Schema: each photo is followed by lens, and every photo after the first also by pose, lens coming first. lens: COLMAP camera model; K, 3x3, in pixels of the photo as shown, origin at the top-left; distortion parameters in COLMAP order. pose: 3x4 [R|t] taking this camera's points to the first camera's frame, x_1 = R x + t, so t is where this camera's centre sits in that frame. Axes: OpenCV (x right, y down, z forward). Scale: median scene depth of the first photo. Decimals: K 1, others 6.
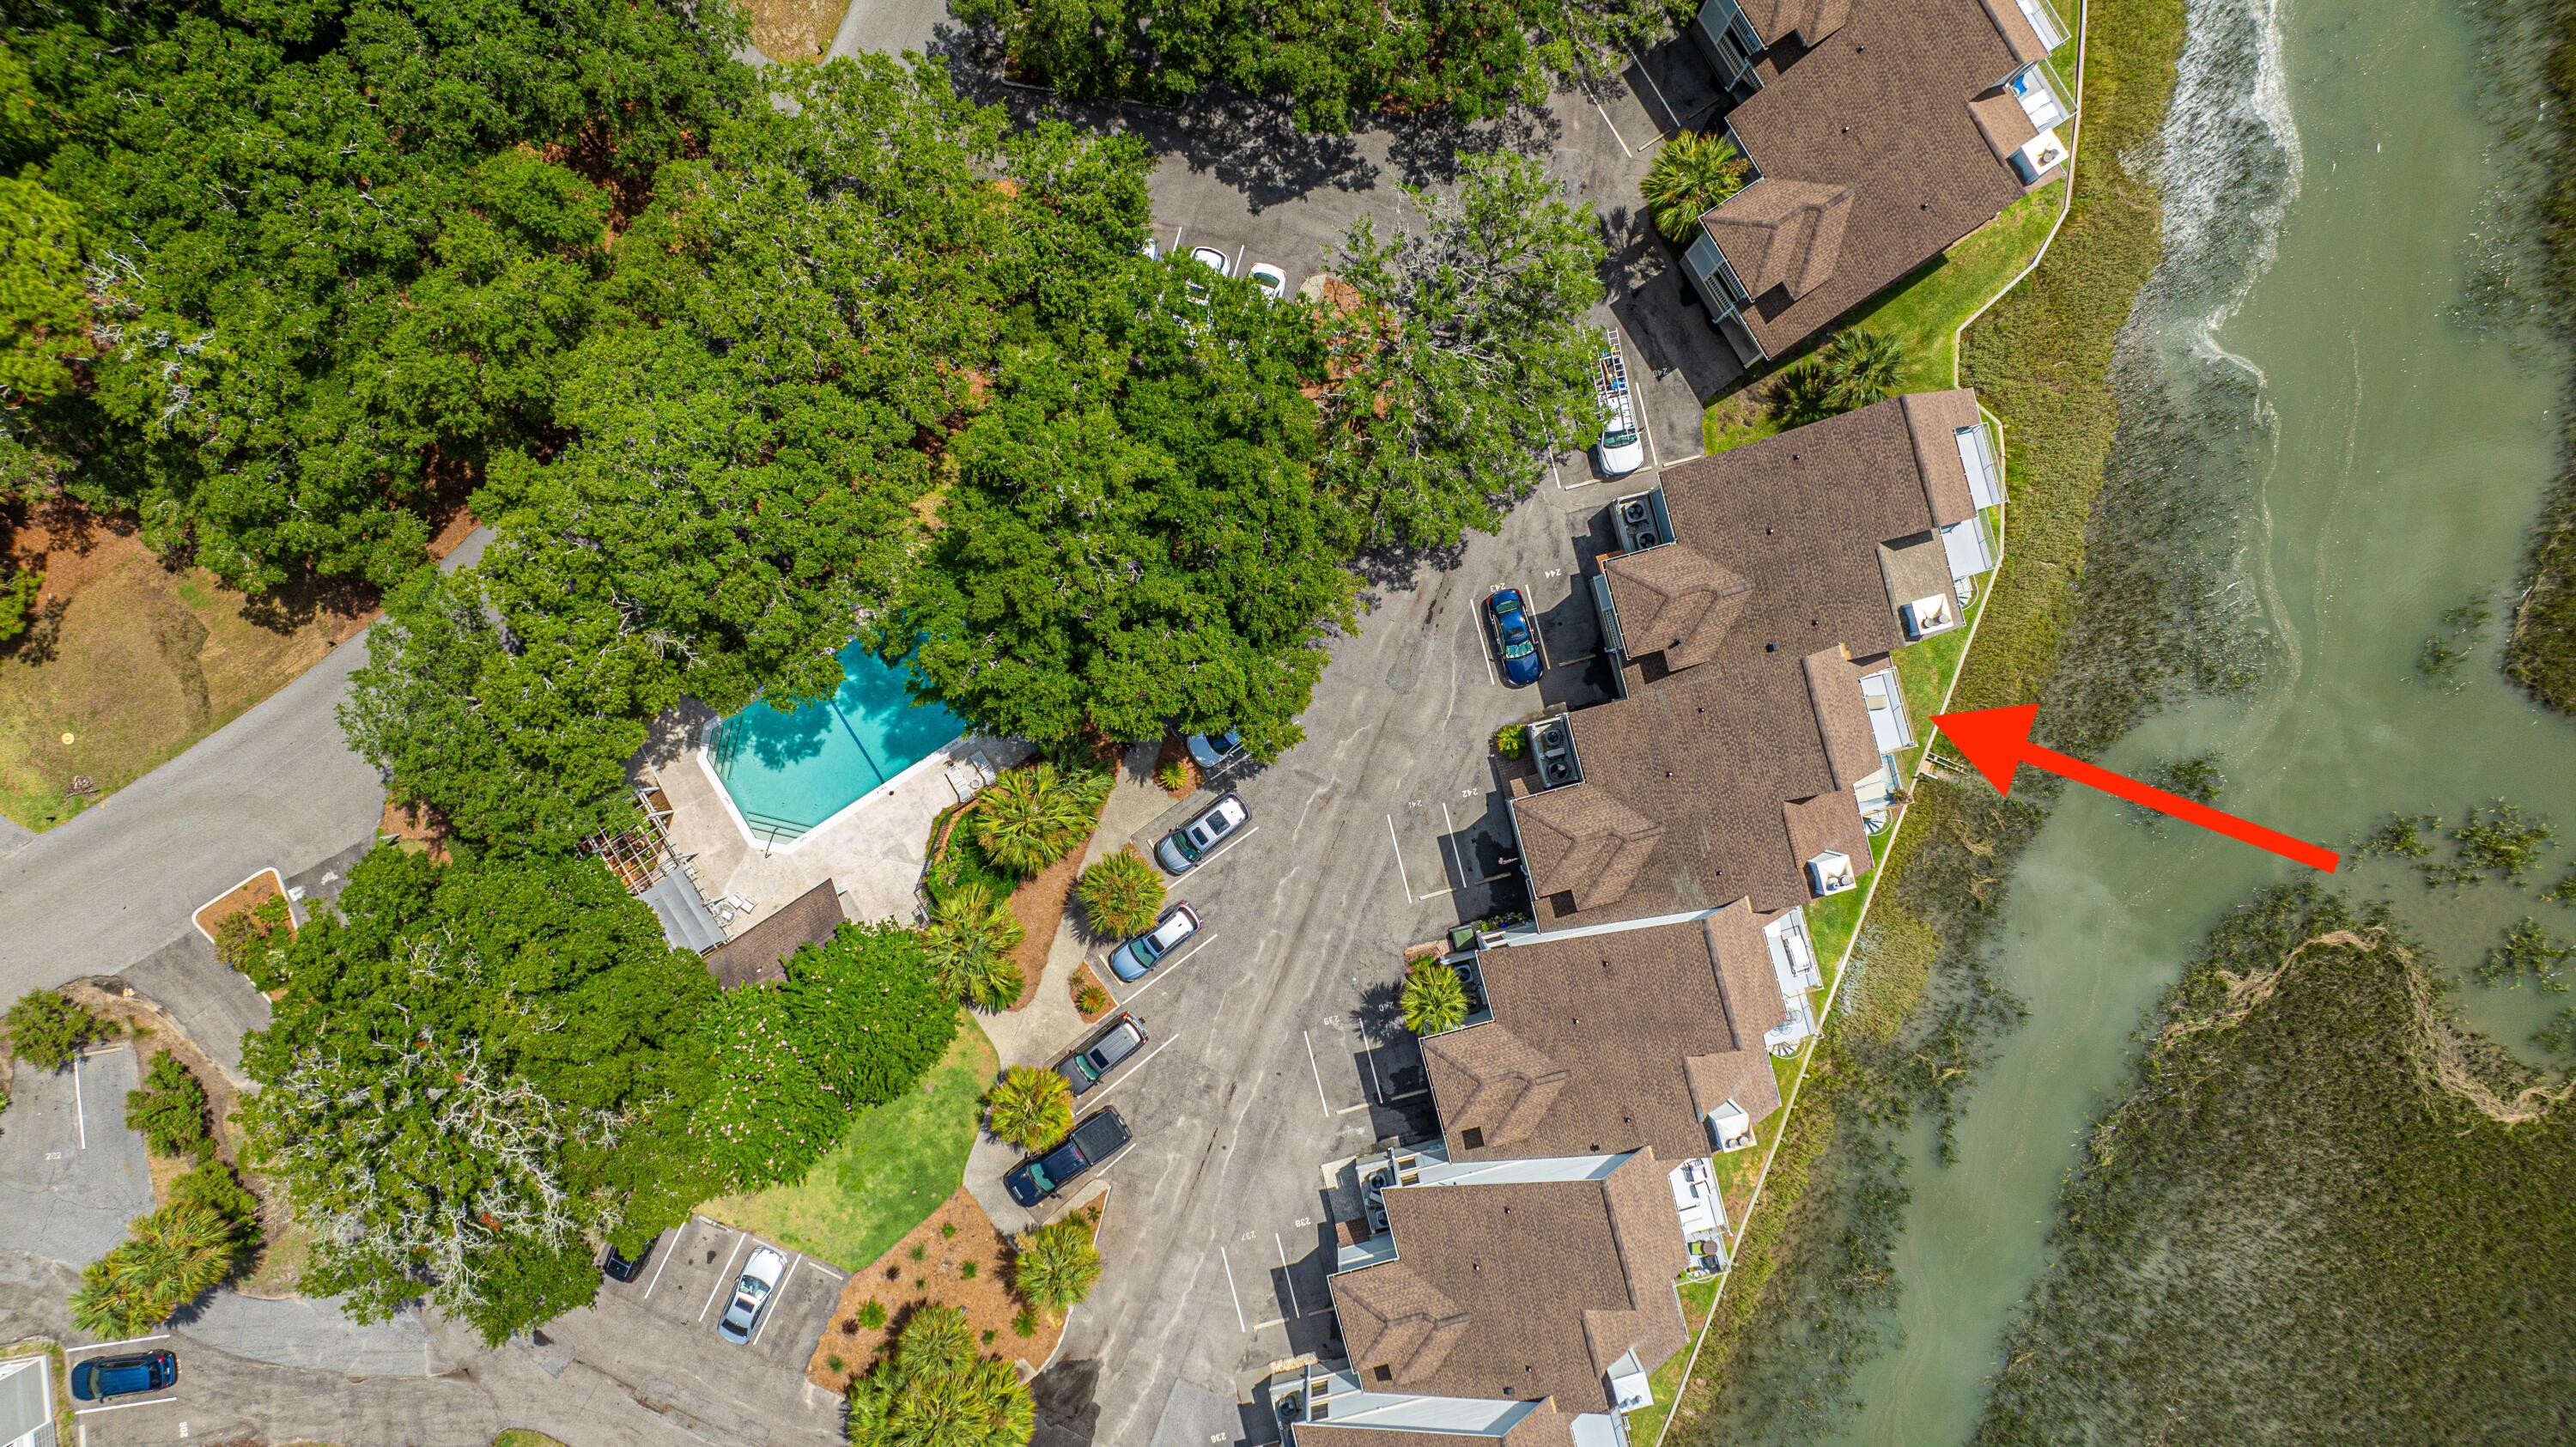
lens RADIAL K [[1842.2, 0, 1288.0], [0, 1842.2, 723.5], [0, 0, 1]] dist [-0.017433, -0.008662]
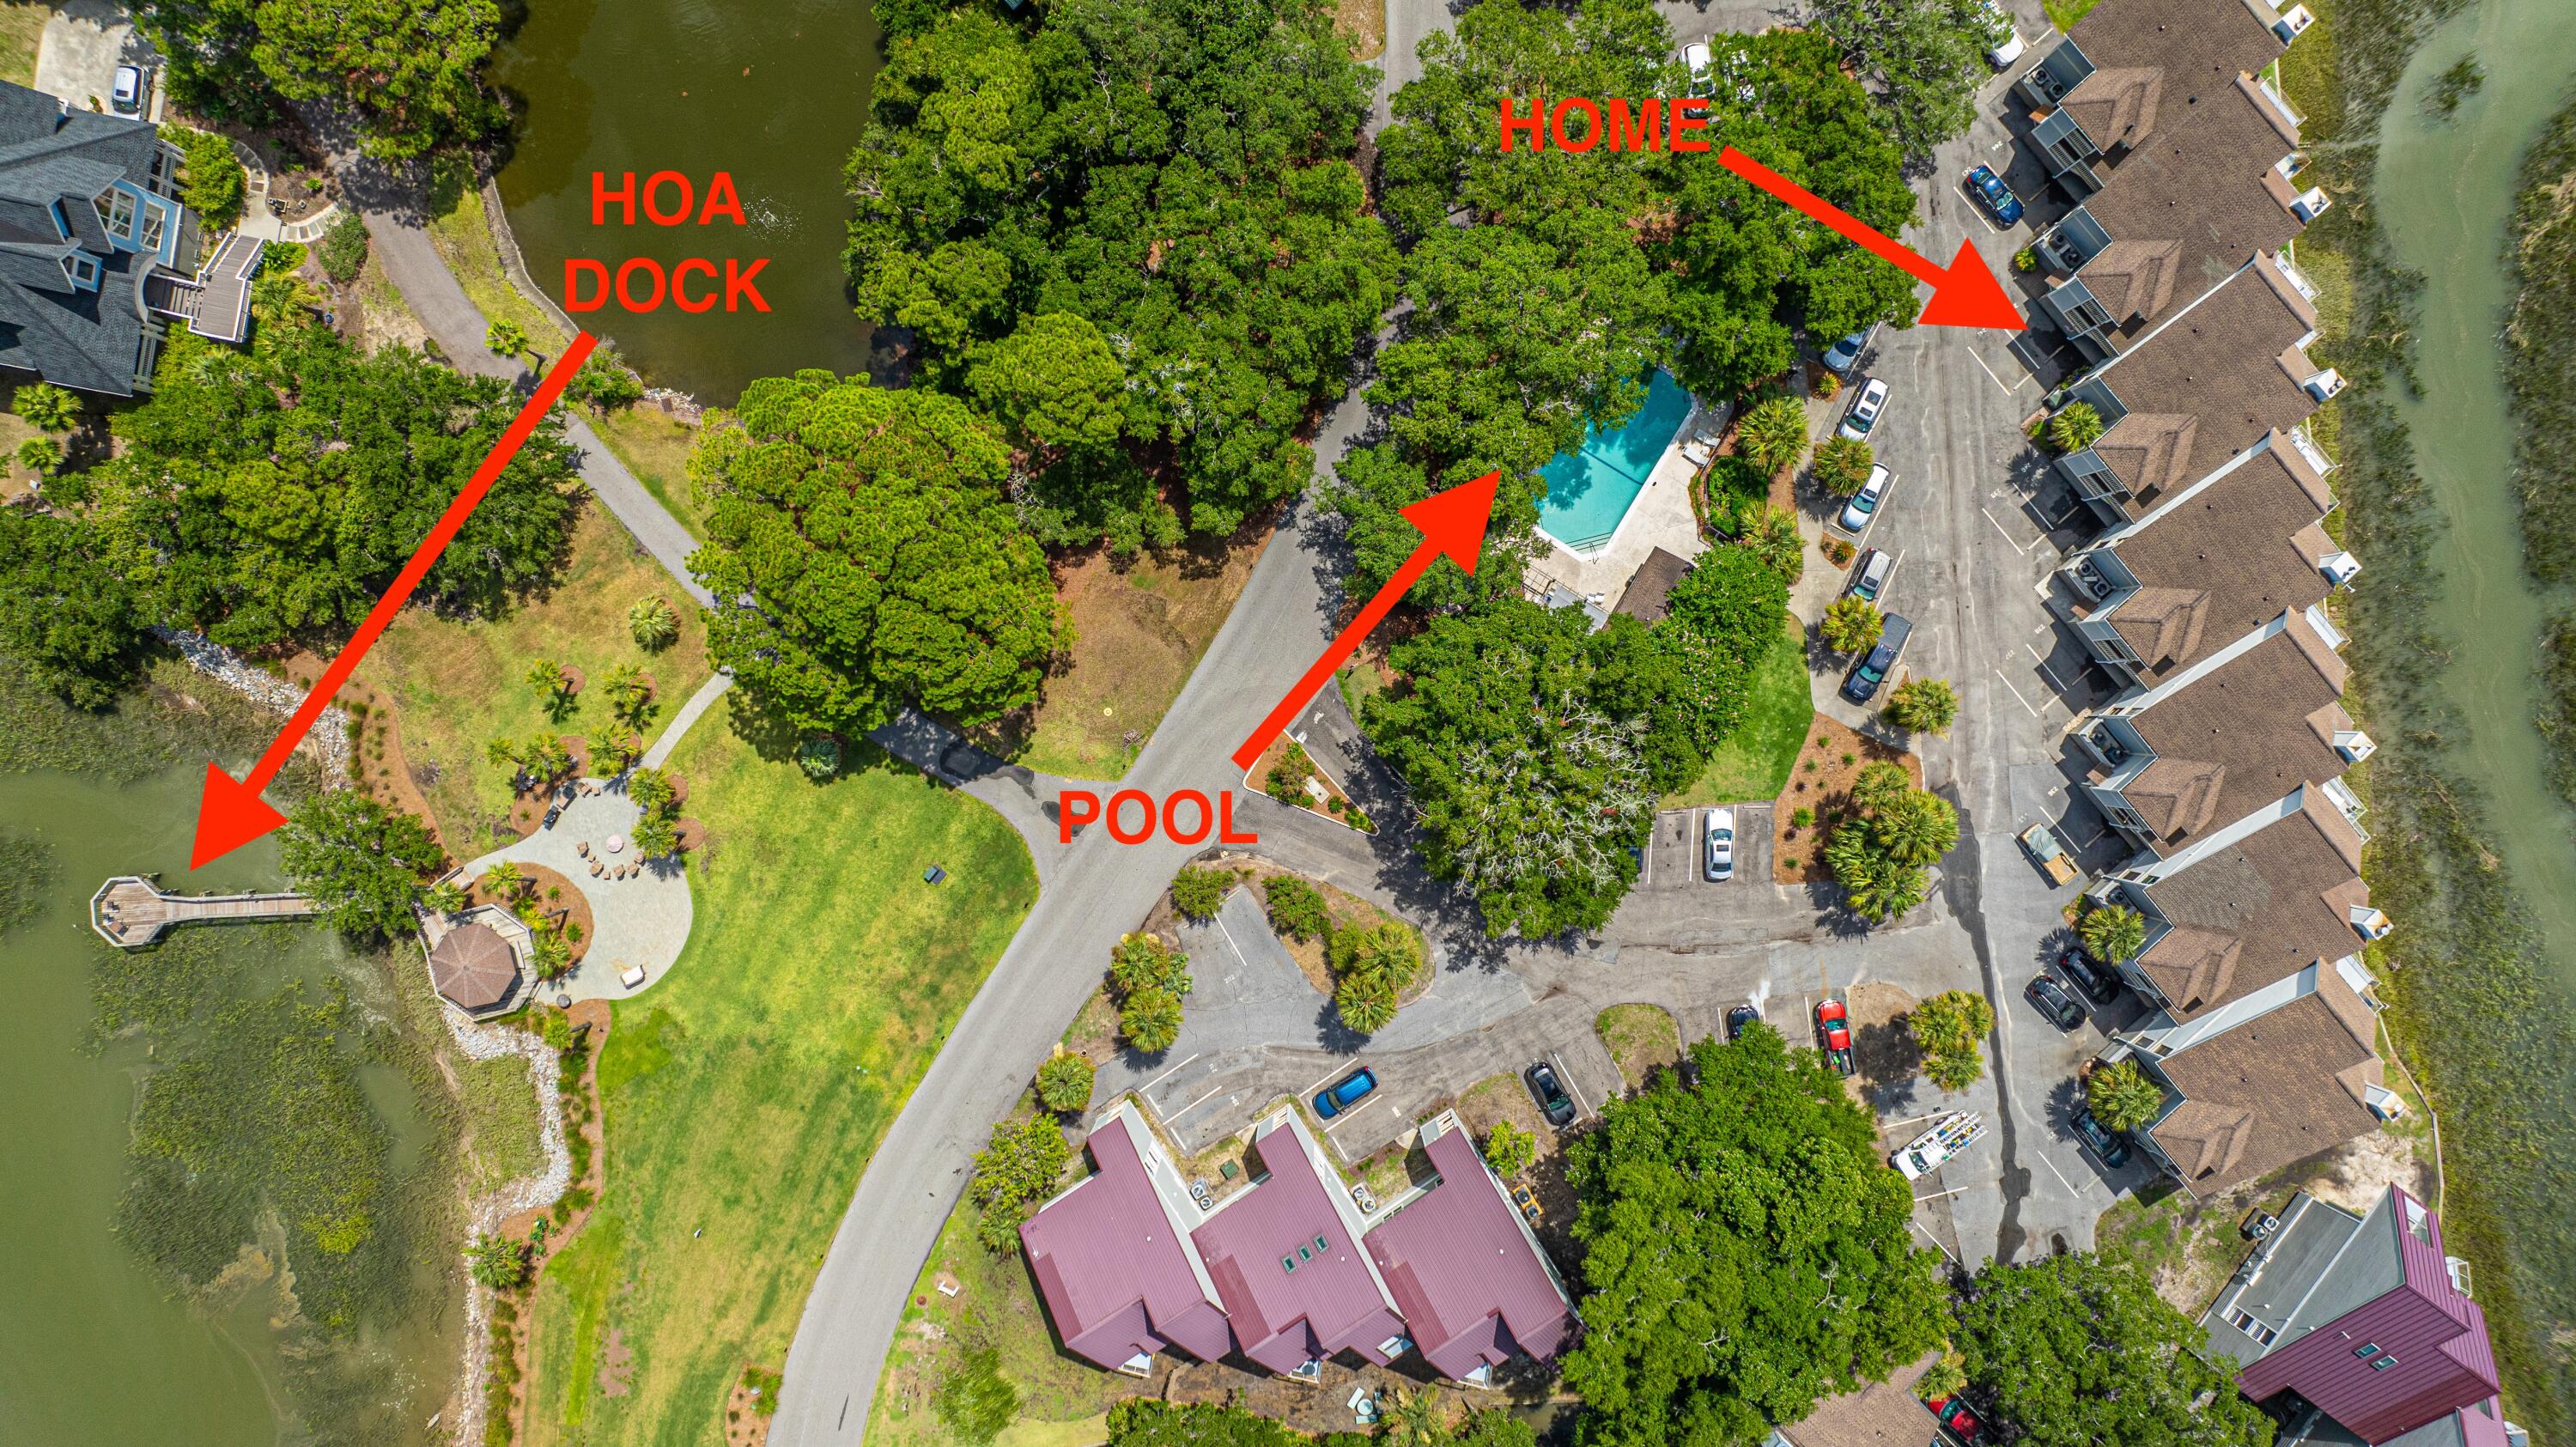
lens RADIAL K [[1842.2, 0, 1288.0], [0, 1842.2, 723.5], [0, 0, 1]] dist [-0.017433, -0.008662]
pose [[0.897482, -0.441042, -0.002756, -0.548041], [0.441030, 0.897483, -0.003988, 0.084743], [0.004232, 0.002364, 0.999988, -0.434296]]
